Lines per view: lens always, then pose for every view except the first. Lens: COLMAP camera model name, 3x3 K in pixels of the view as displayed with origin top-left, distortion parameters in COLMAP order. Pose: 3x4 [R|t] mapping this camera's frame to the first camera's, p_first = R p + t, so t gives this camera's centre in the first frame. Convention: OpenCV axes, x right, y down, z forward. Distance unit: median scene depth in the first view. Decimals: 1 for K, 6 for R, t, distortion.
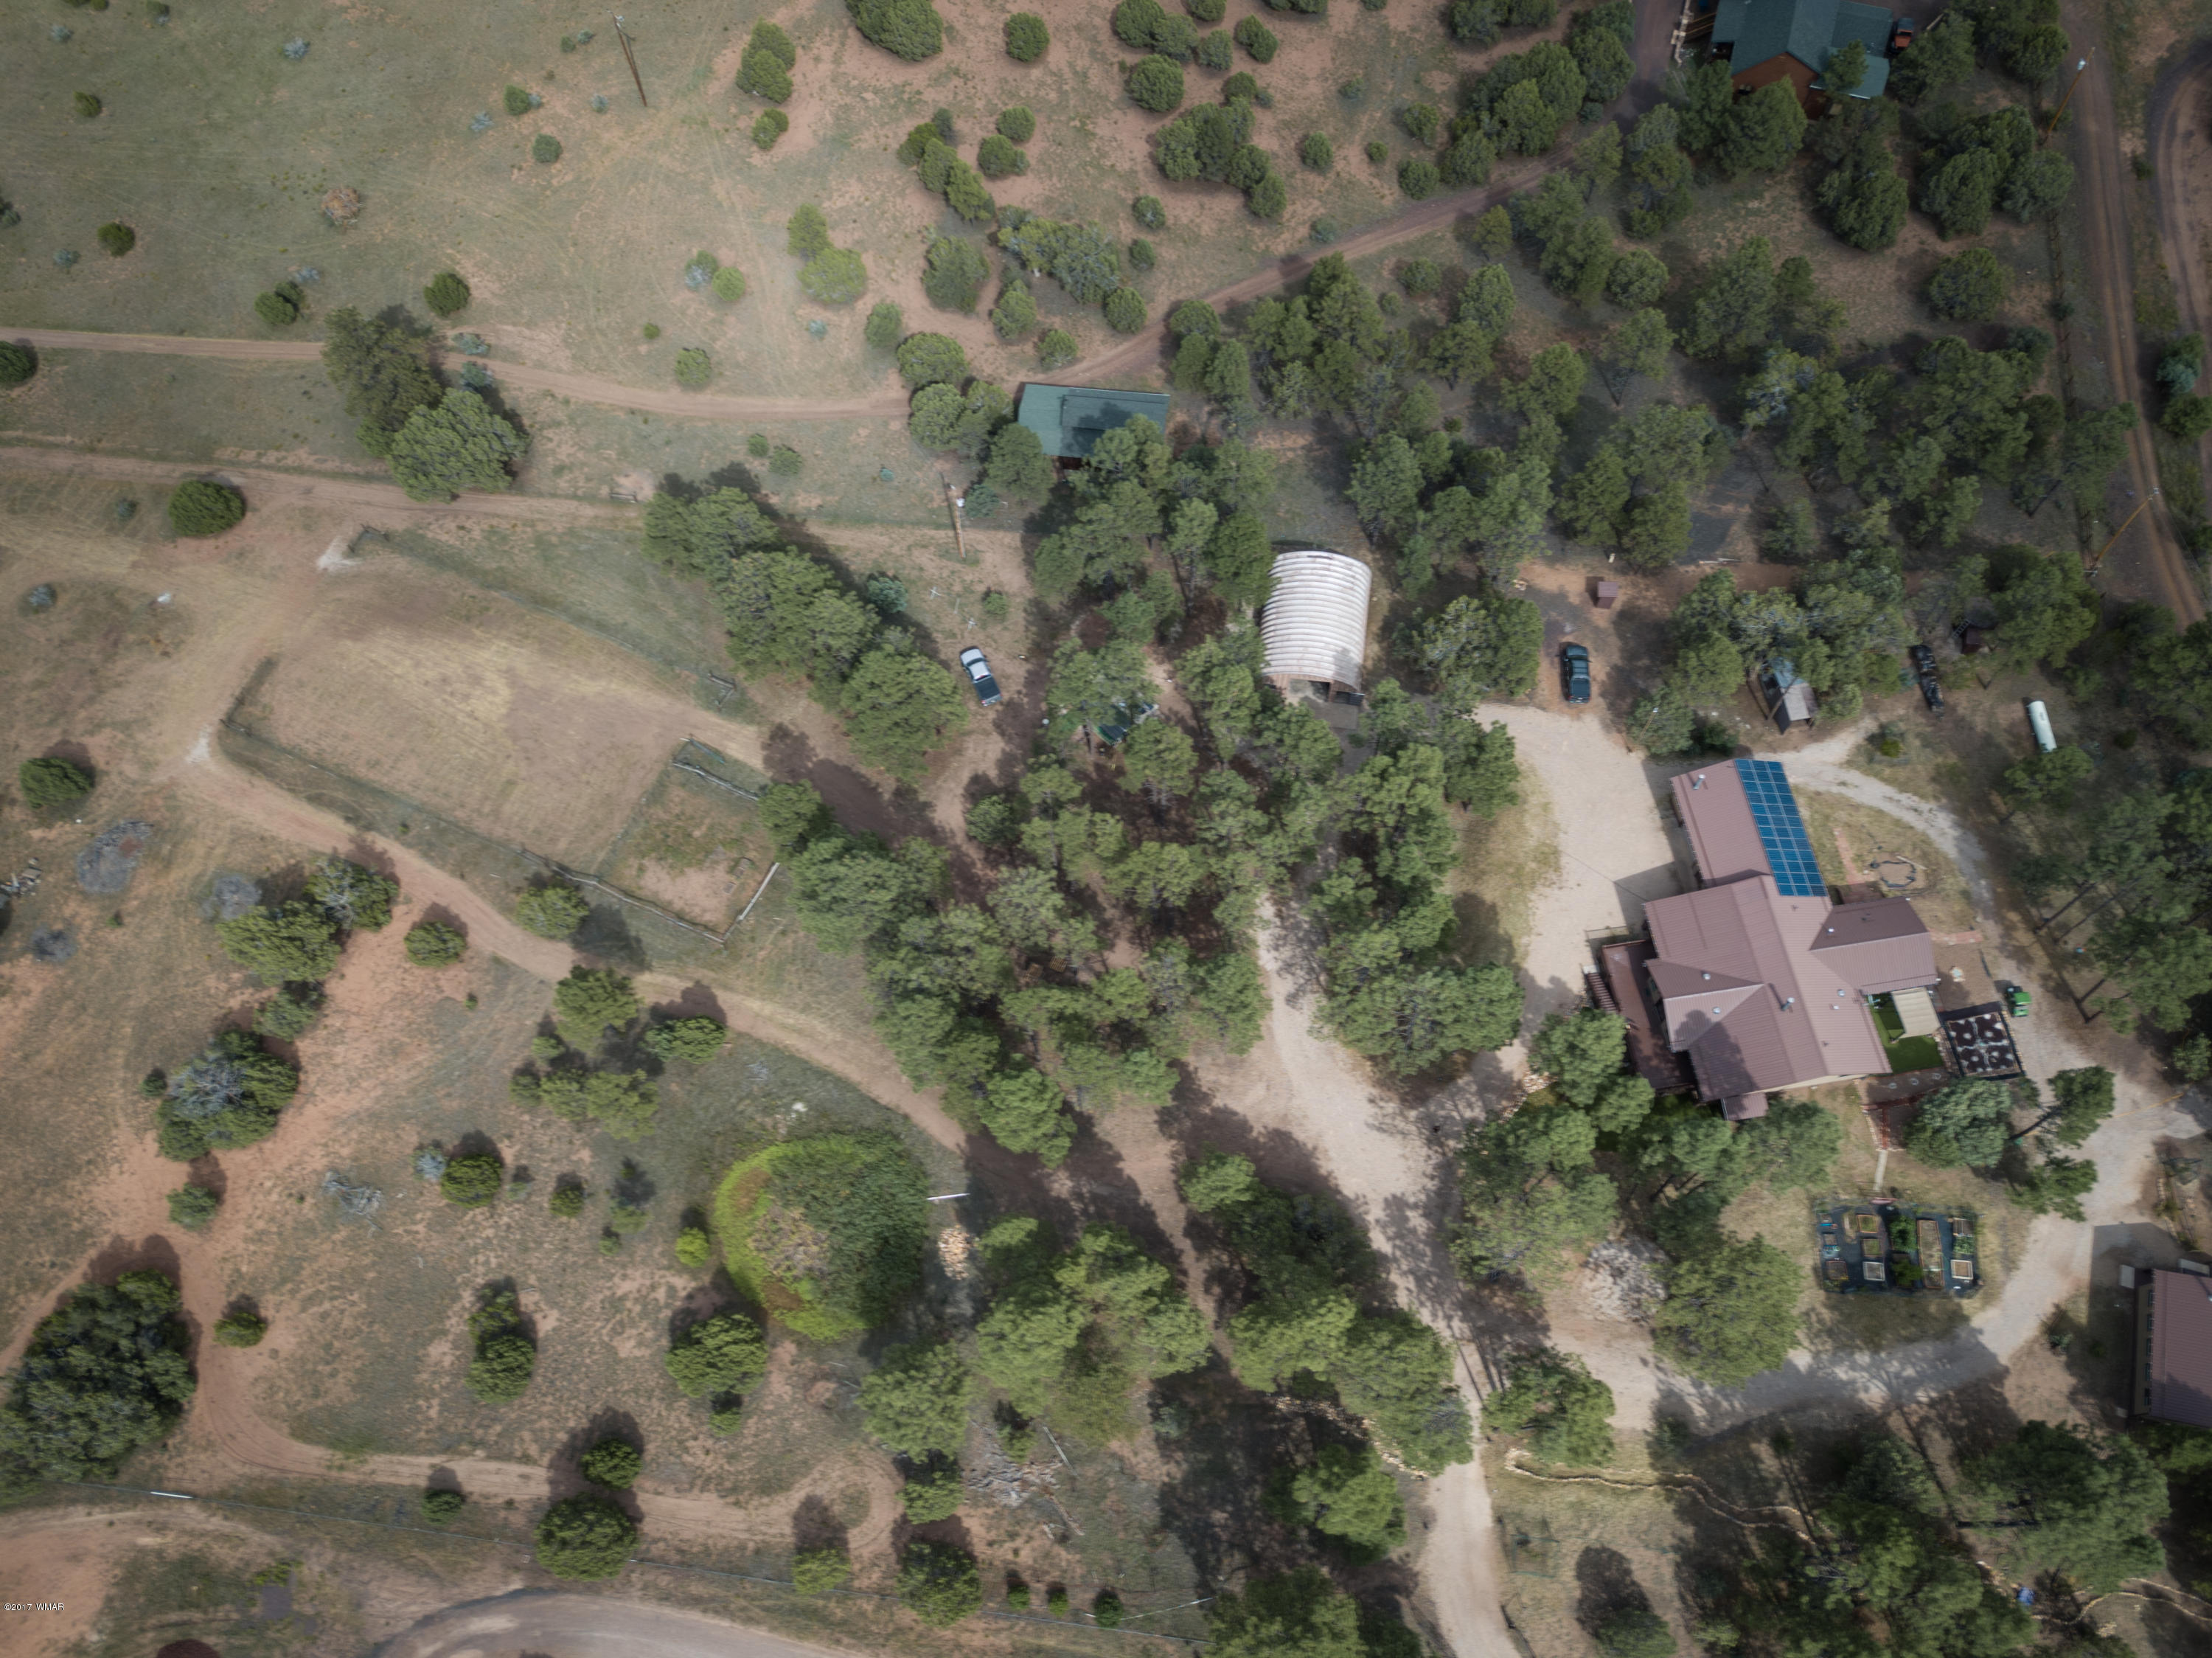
lens RADIAL K [[1711.3, 0, 1106.0], [0, 1711.3, 829.0], [0, 0, 1]] dist [0.001073, 0.014910]
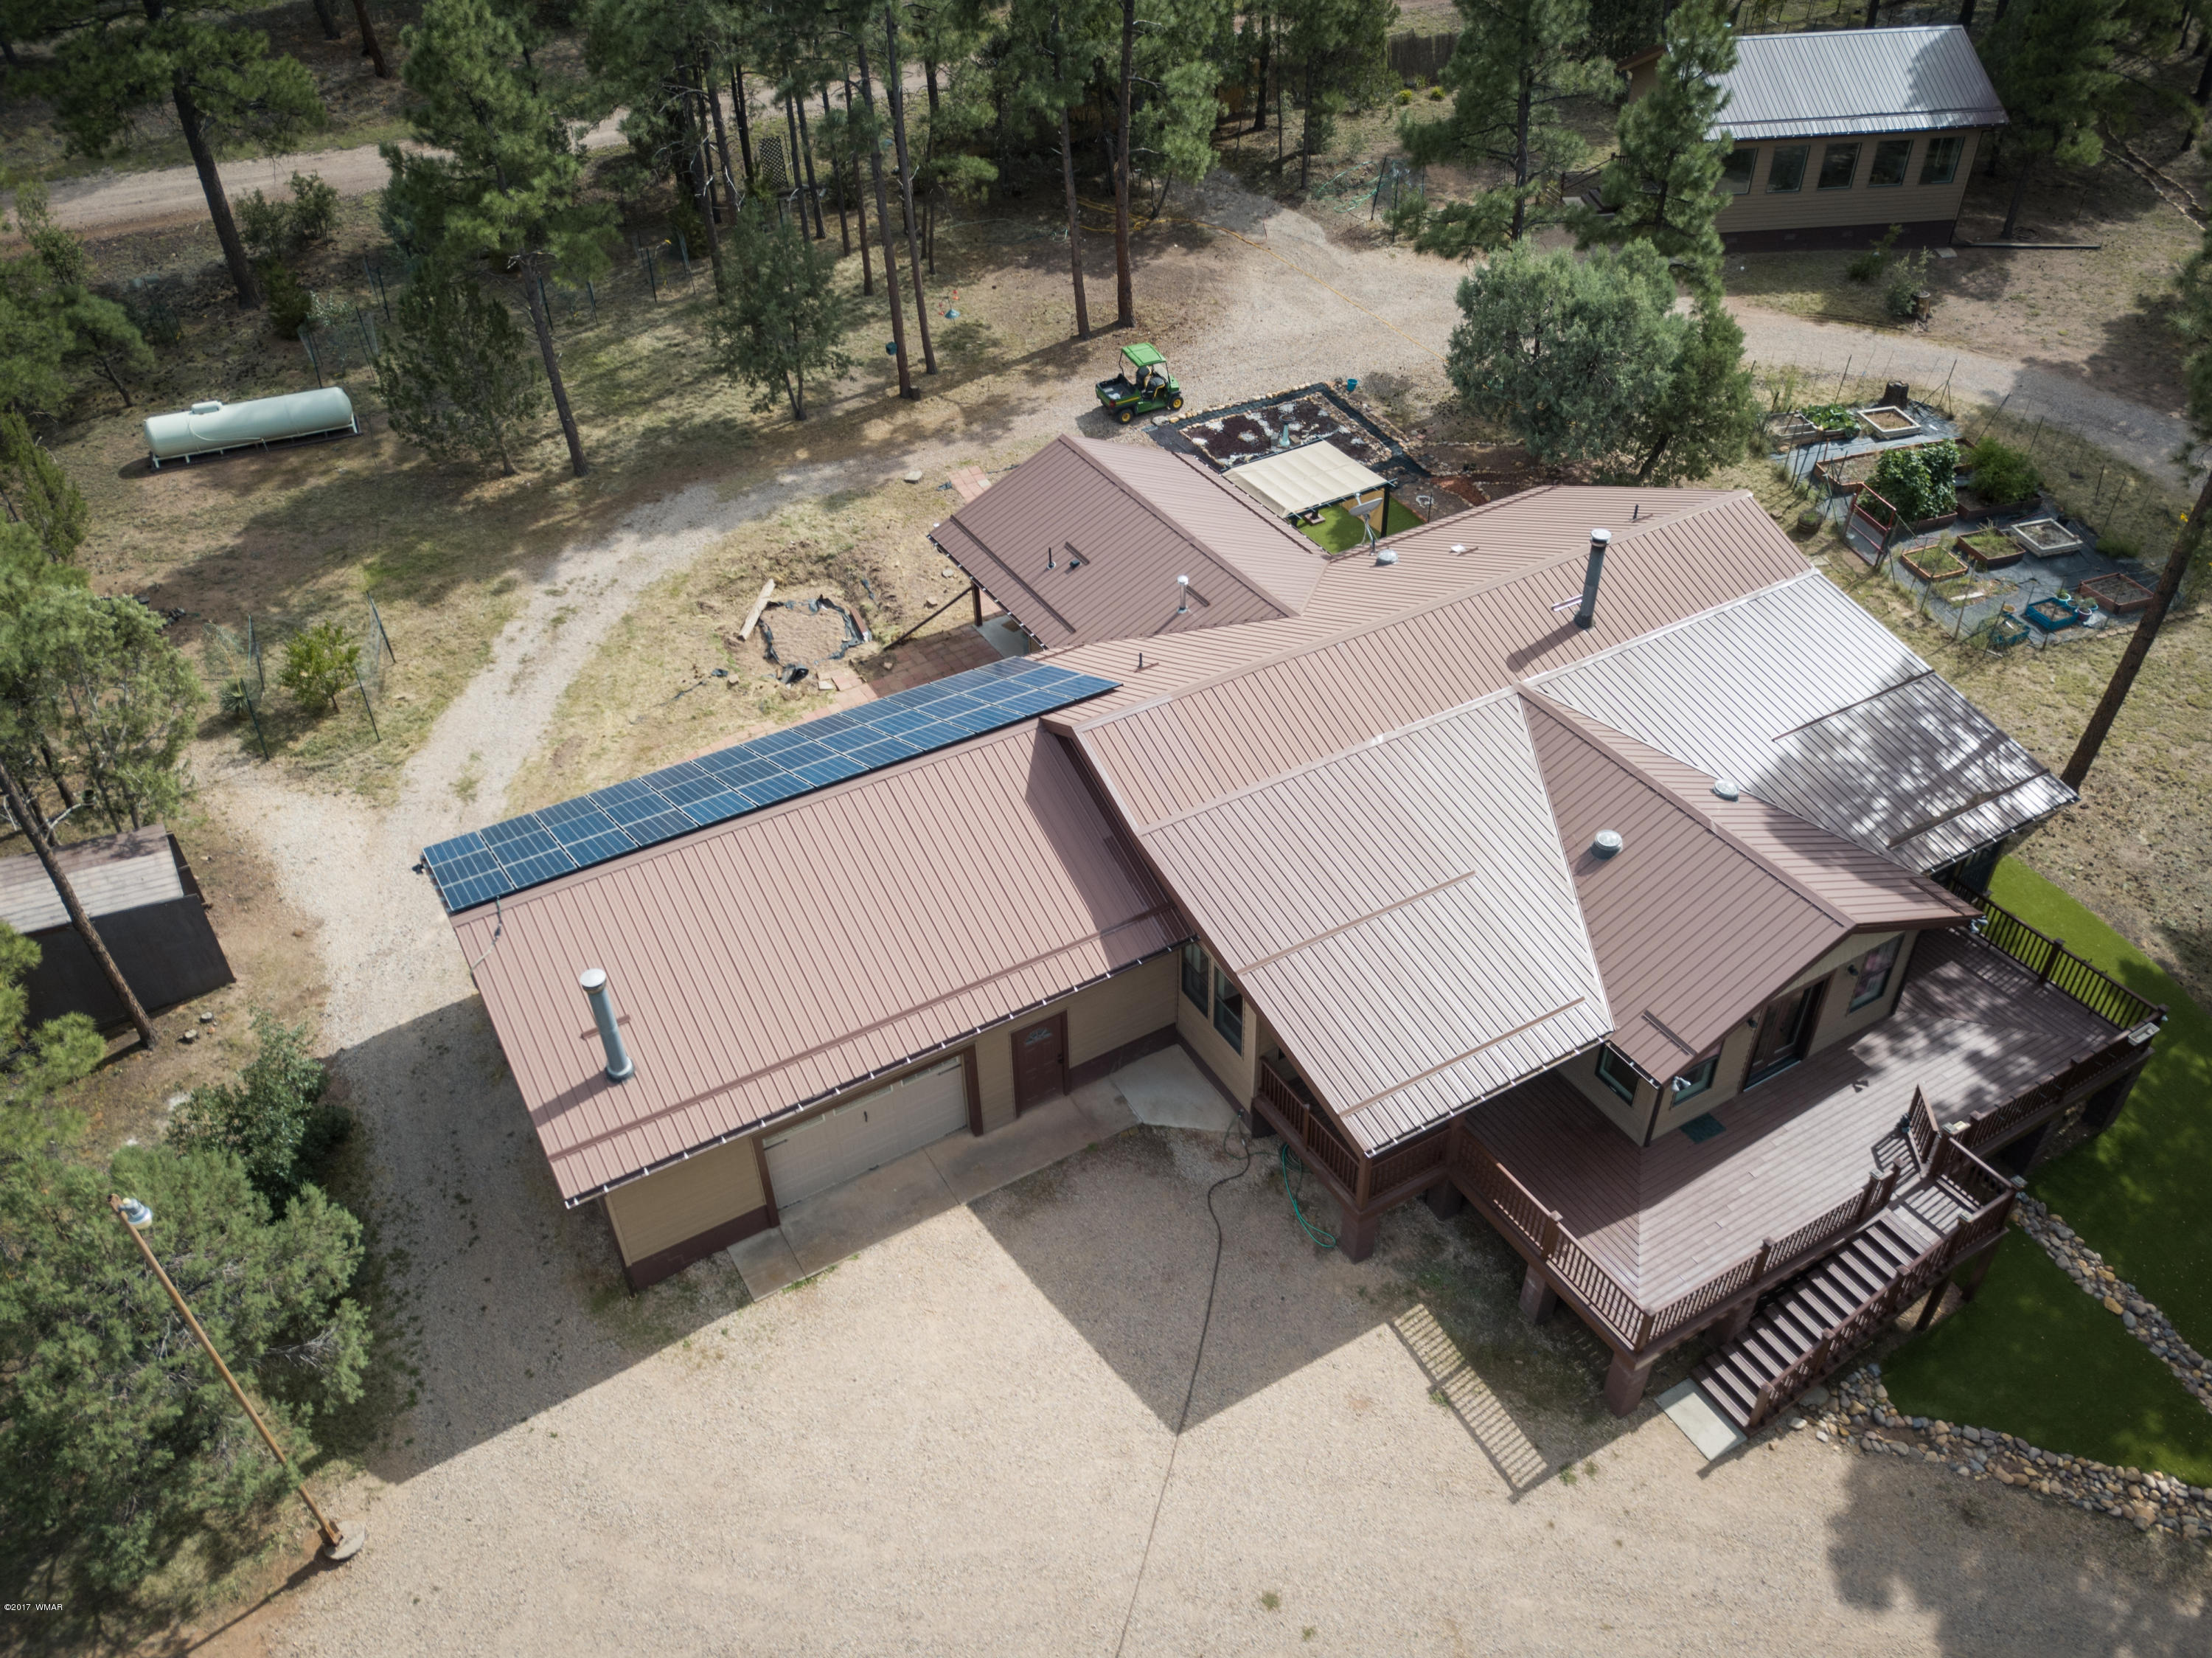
lens RADIAL K [[1711.3, 0, 1106.0], [0, 1711.3, 829.0], [0, 0, 1]] dist [0.001073, 0.014910]
pose [[-0.372414, -0.558643, 0.741097, 0.209910], [0.851504, 0.111922, 0.512263, -0.082739], [-0.369118, 0.821822, 0.434006, 0.919678]]
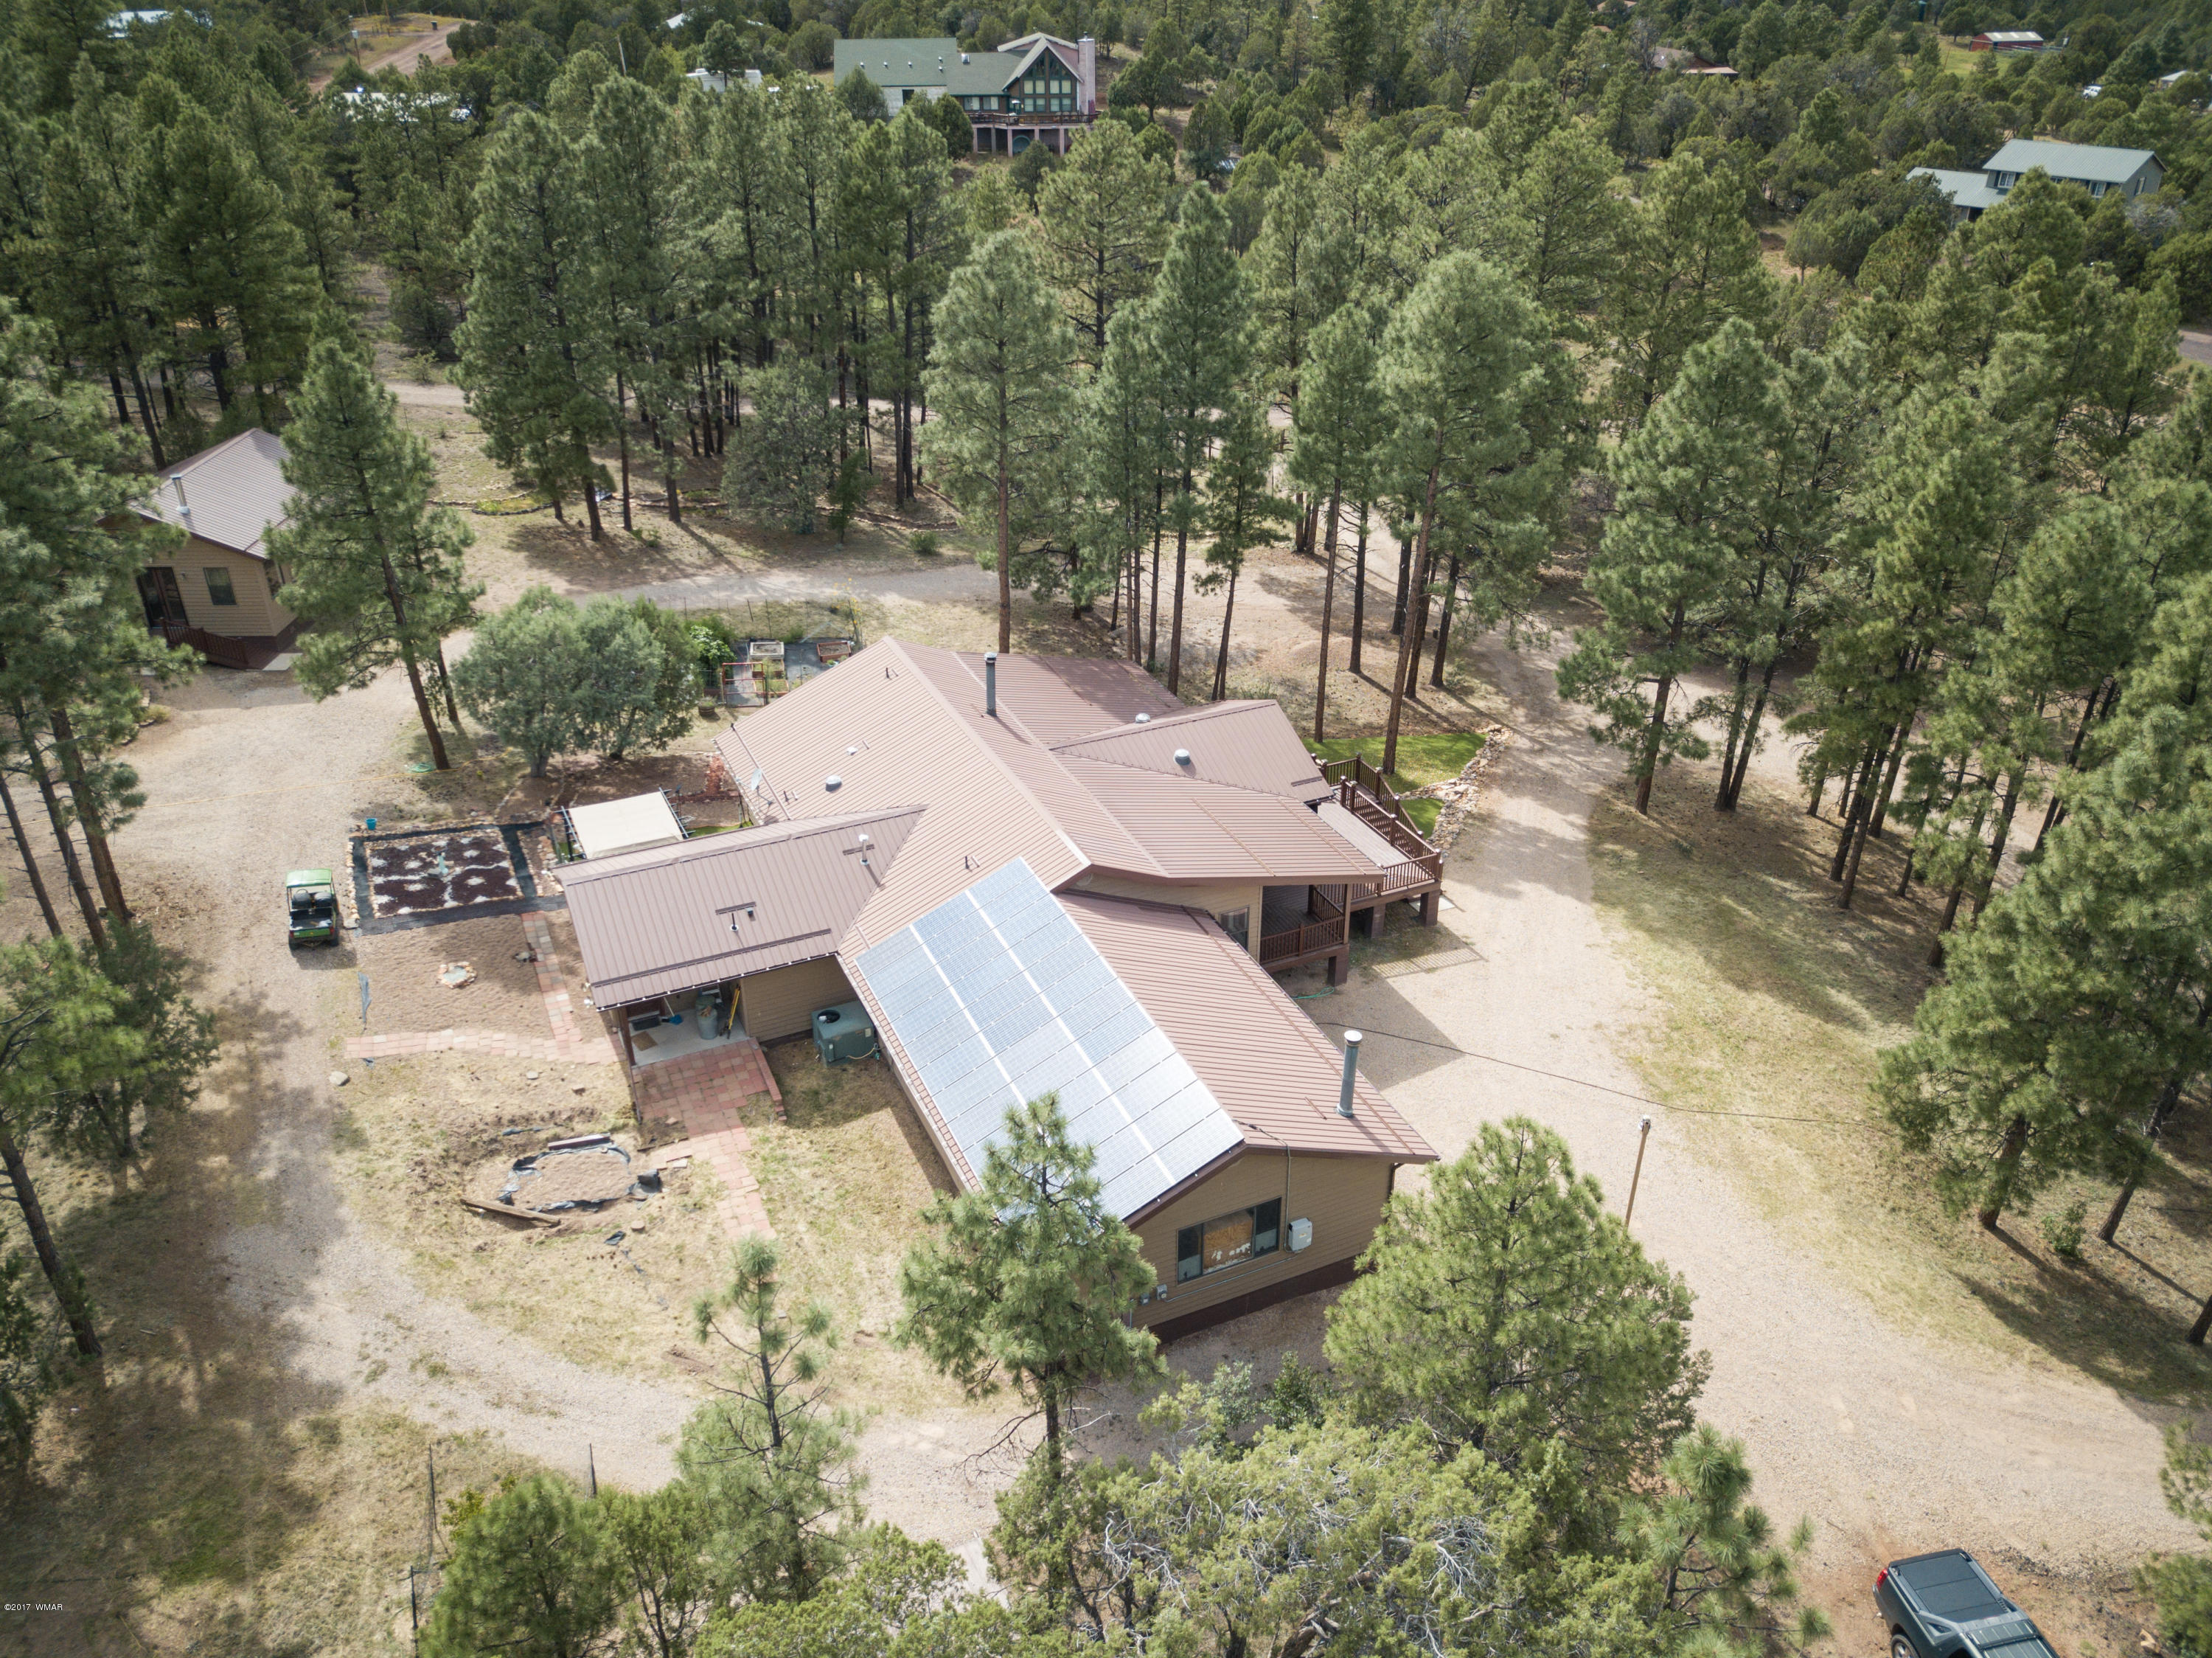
lens RADIAL K [[1711.3, 0, 1106.0], [0, 1711.3, 829.0], [0, 0, 1]] dist [0.001073, 0.014910]
pose [[-0.965296, 0.162266, -0.204630, 0.442279], [-0.217563, -0.066210, 0.973798, -0.279789], [0.144466, 0.984523, 0.099215, 0.969494]]
